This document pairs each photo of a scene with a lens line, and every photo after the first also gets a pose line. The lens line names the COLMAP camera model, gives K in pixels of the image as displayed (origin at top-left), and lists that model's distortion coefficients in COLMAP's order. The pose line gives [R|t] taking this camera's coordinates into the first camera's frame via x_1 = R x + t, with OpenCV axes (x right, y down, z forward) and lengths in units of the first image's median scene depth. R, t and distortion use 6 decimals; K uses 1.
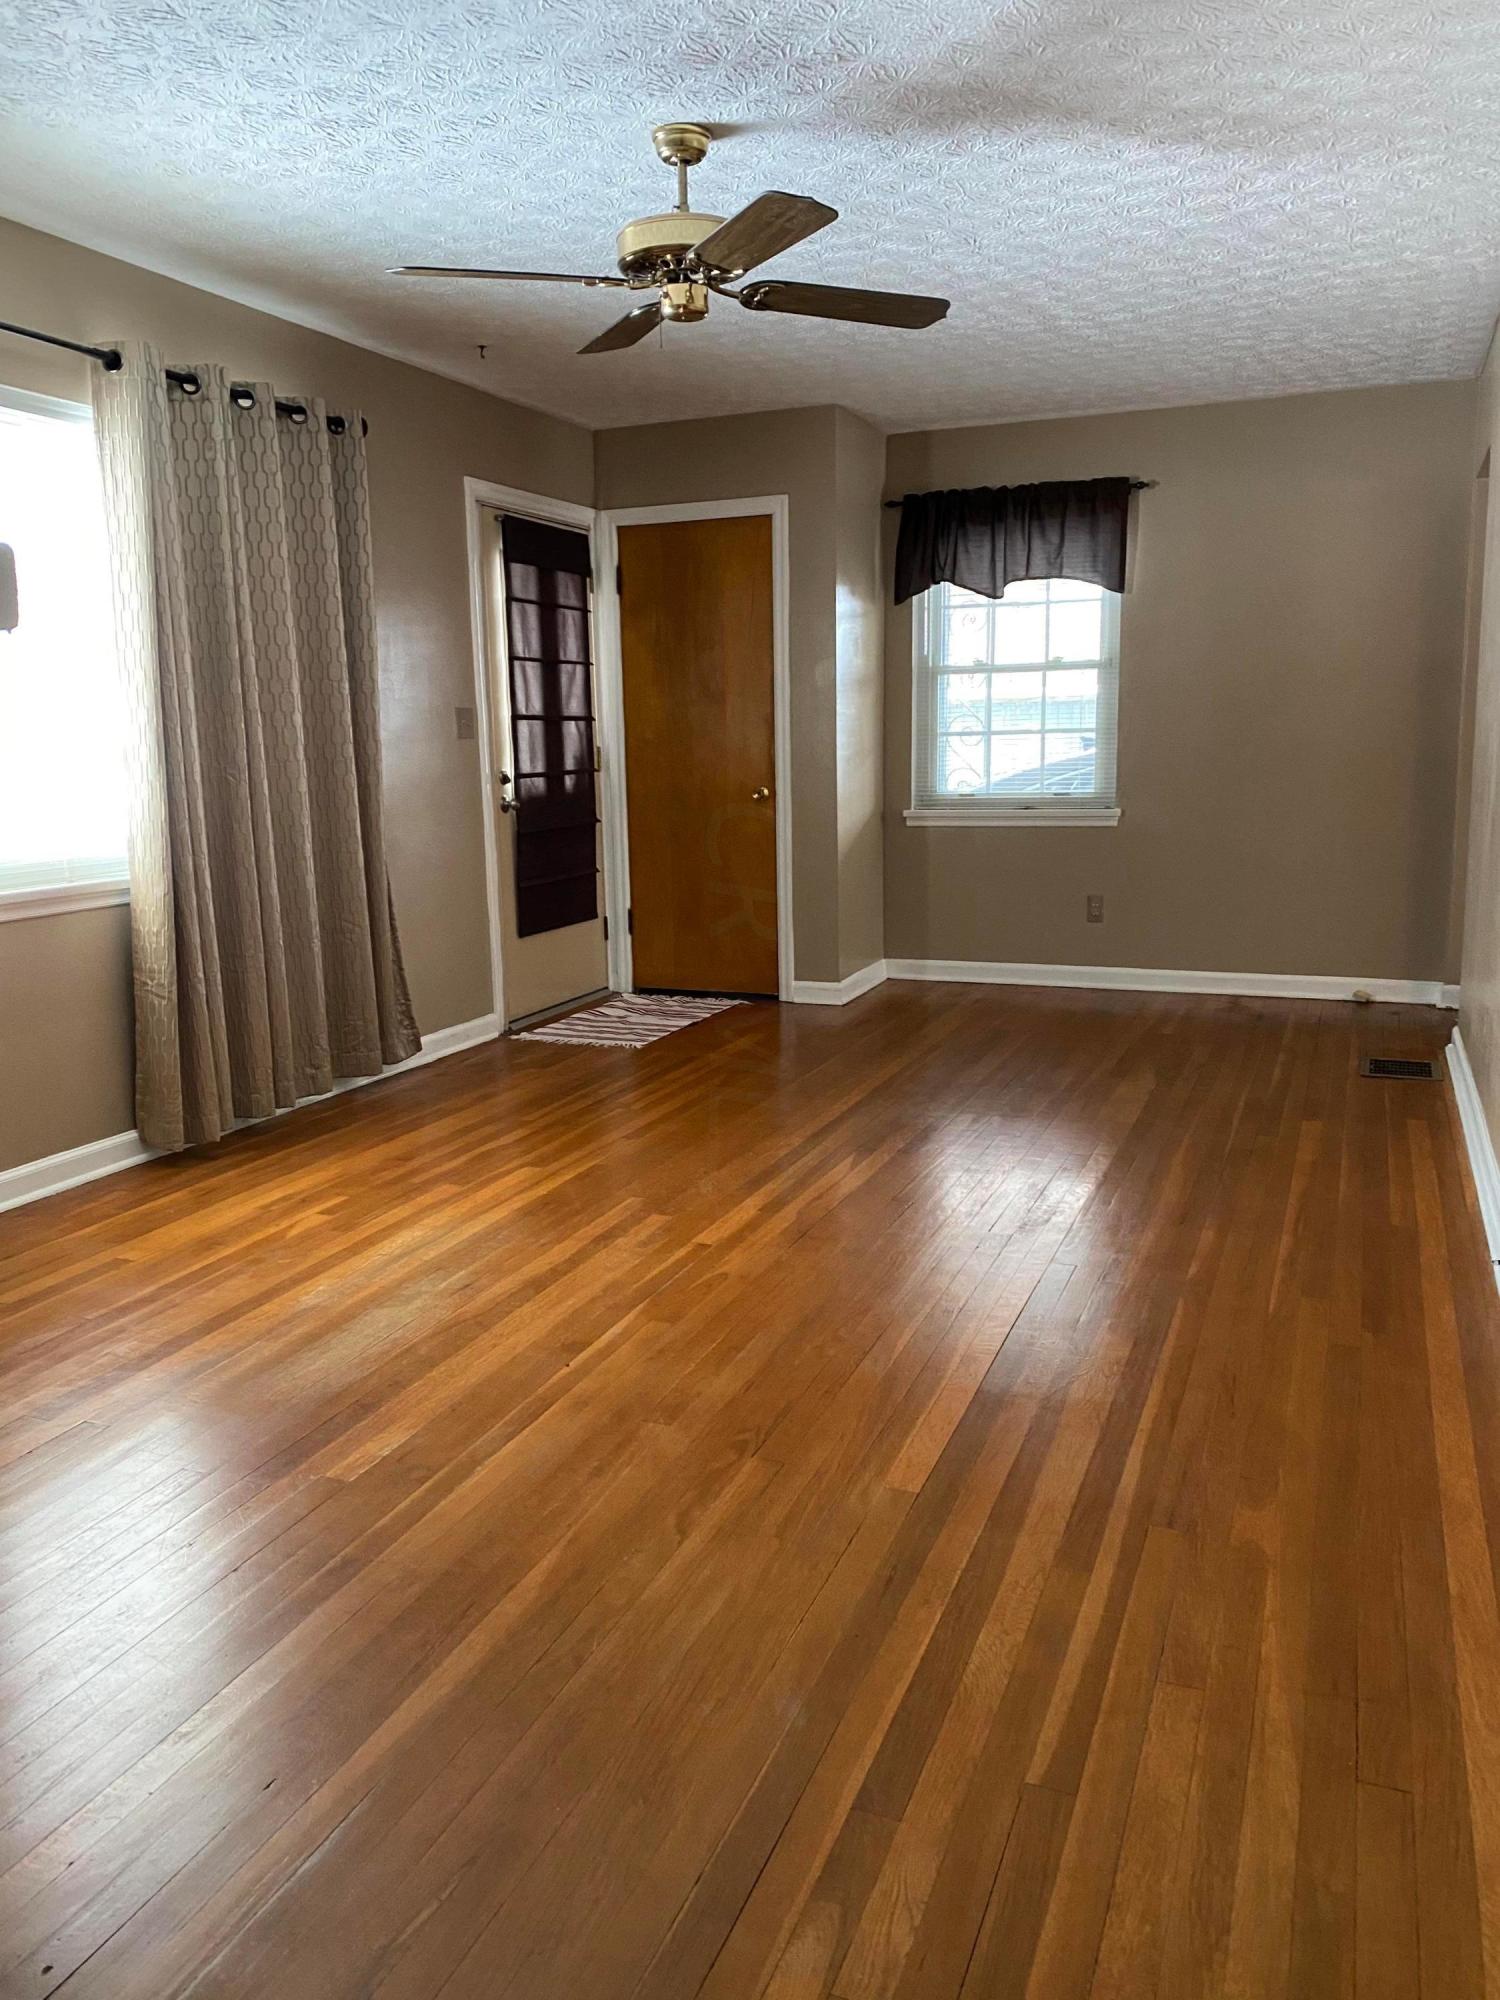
lens RADIAL K [[1500.4, 0, 702.7], [0, 1500.4, 1031.1], [0, 0, 1]] dist [0.063439, -0.083200]
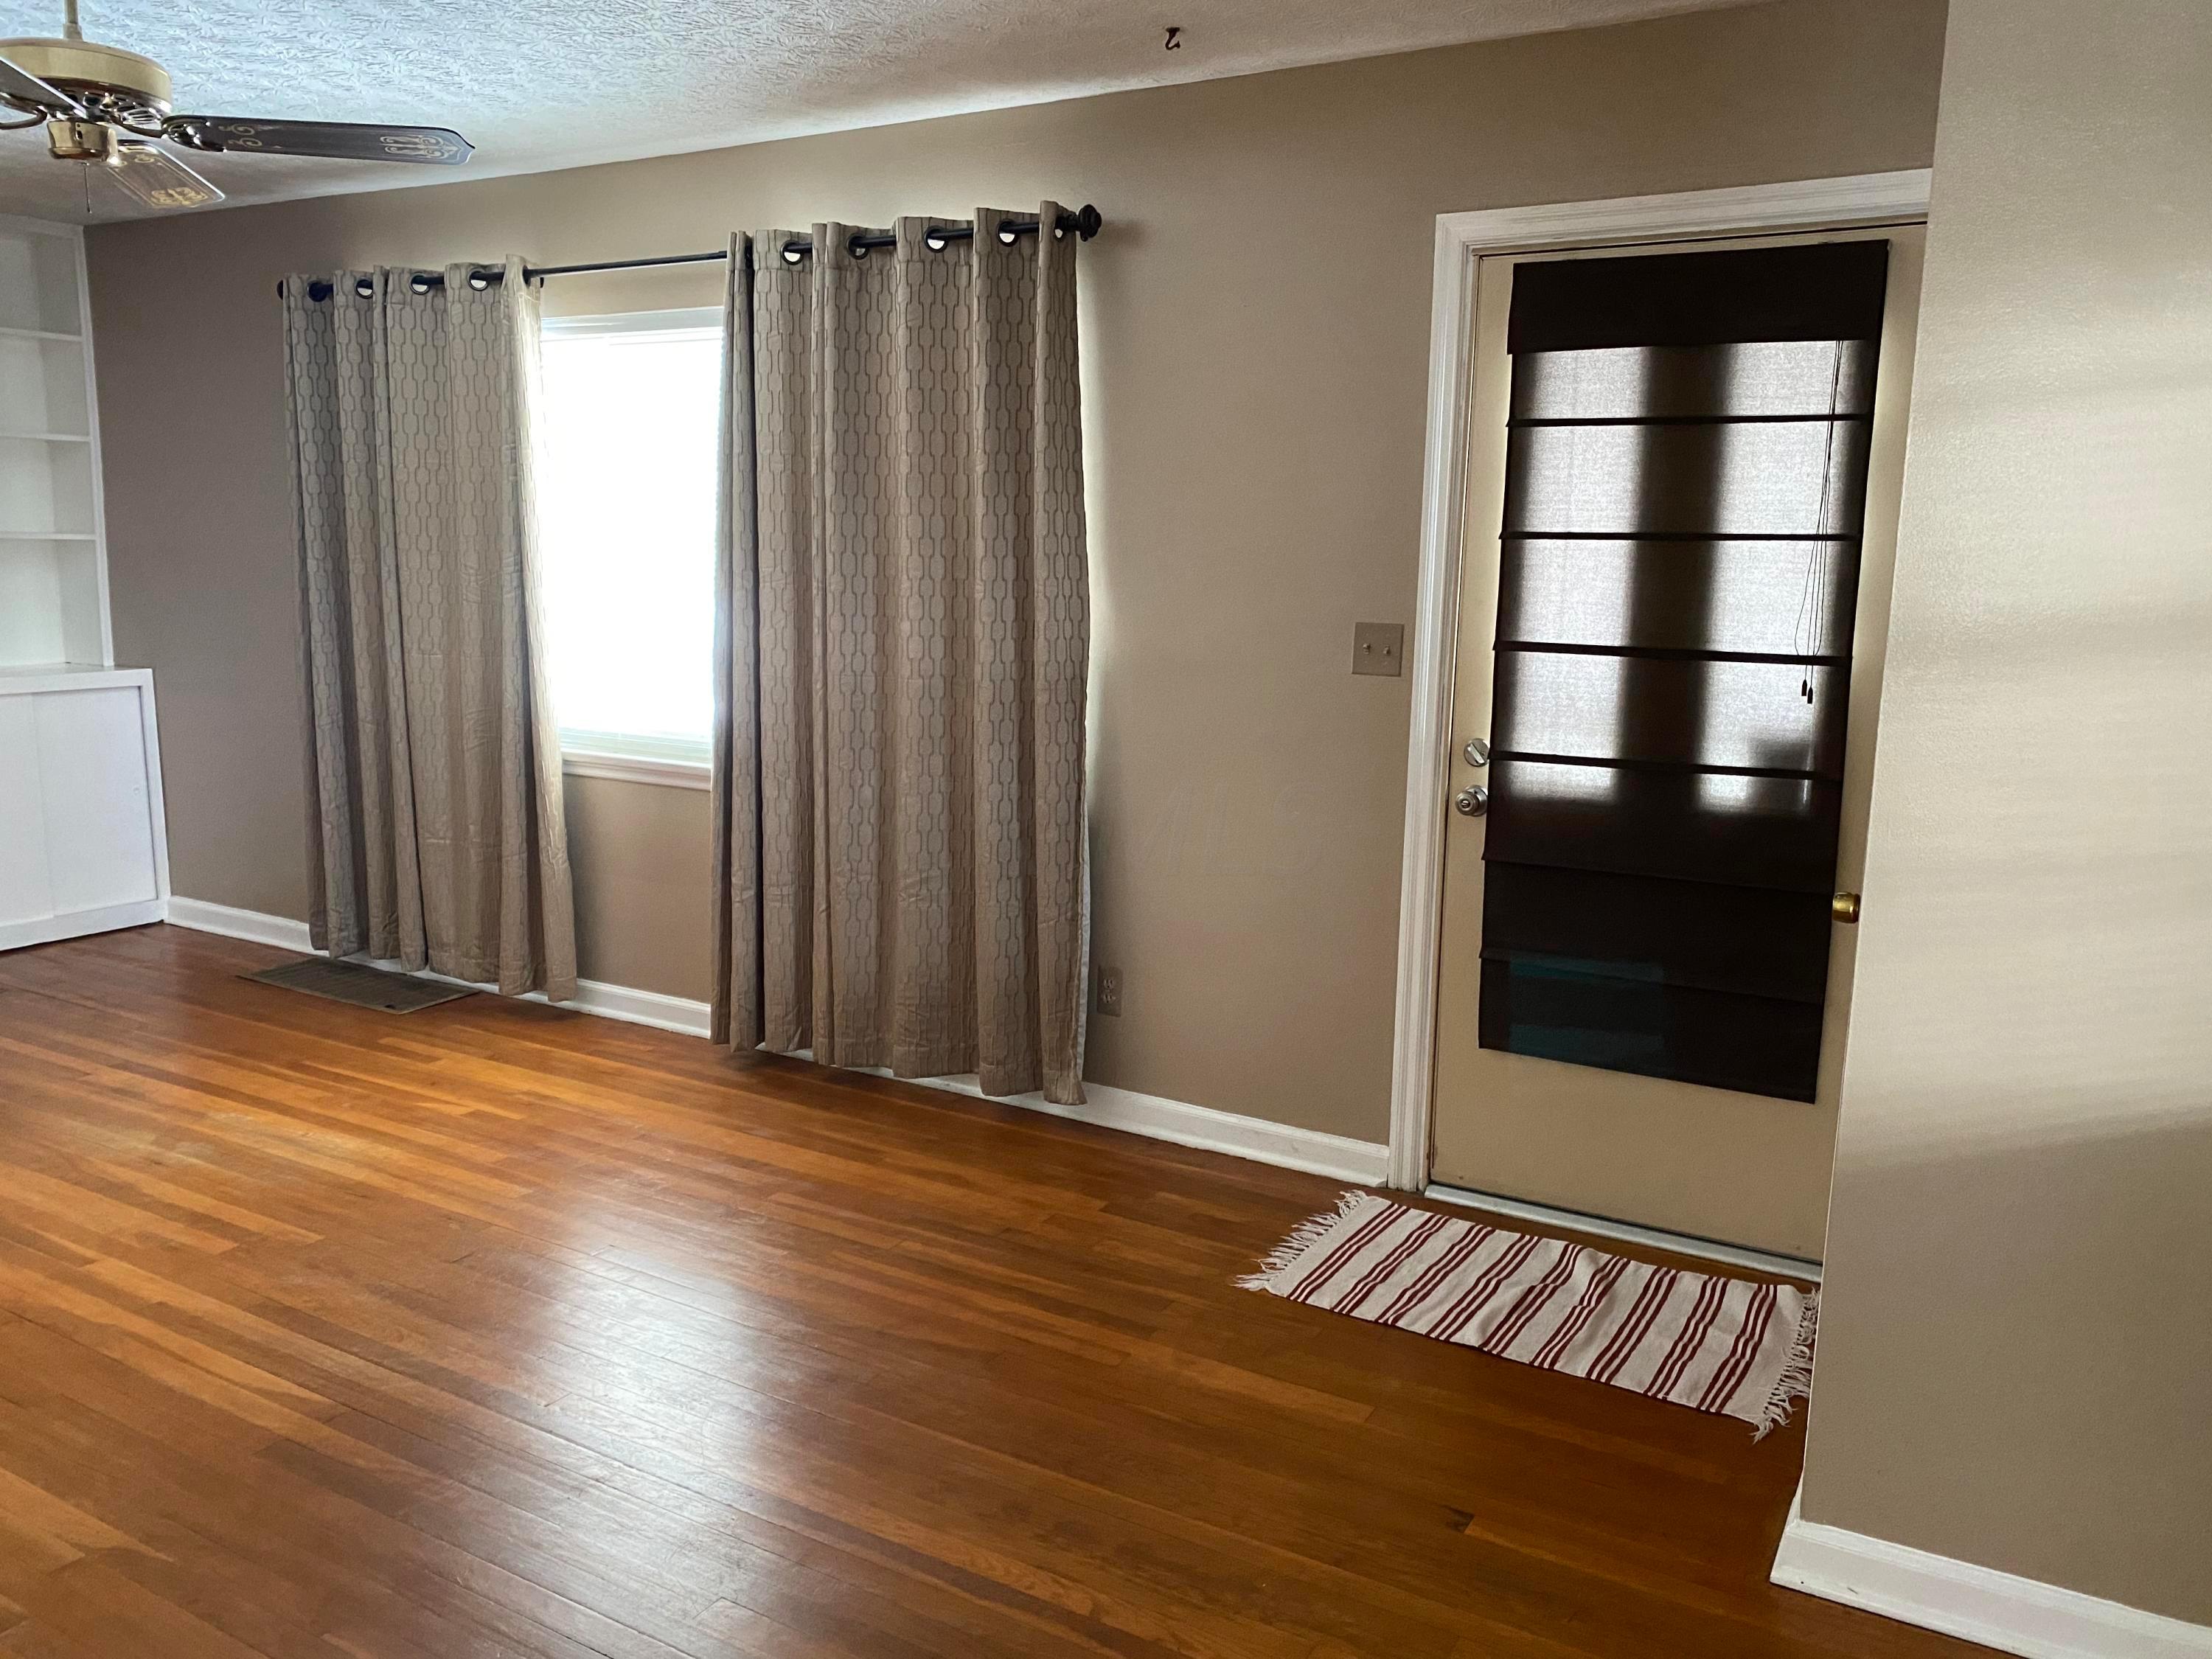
lens RADIAL K [[1659.4, 0, 1098.2], [0, 1659.4, 832.5], [0, 0, 1]] dist [0.063439, -0.083200]
pose [[-0.123713, 0.185221, -0.974879, 0.751603], [-0.207000, 0.955996, 0.207902, -0.376028], [0.970488, 0.227520, -0.079929, 1.457796]]
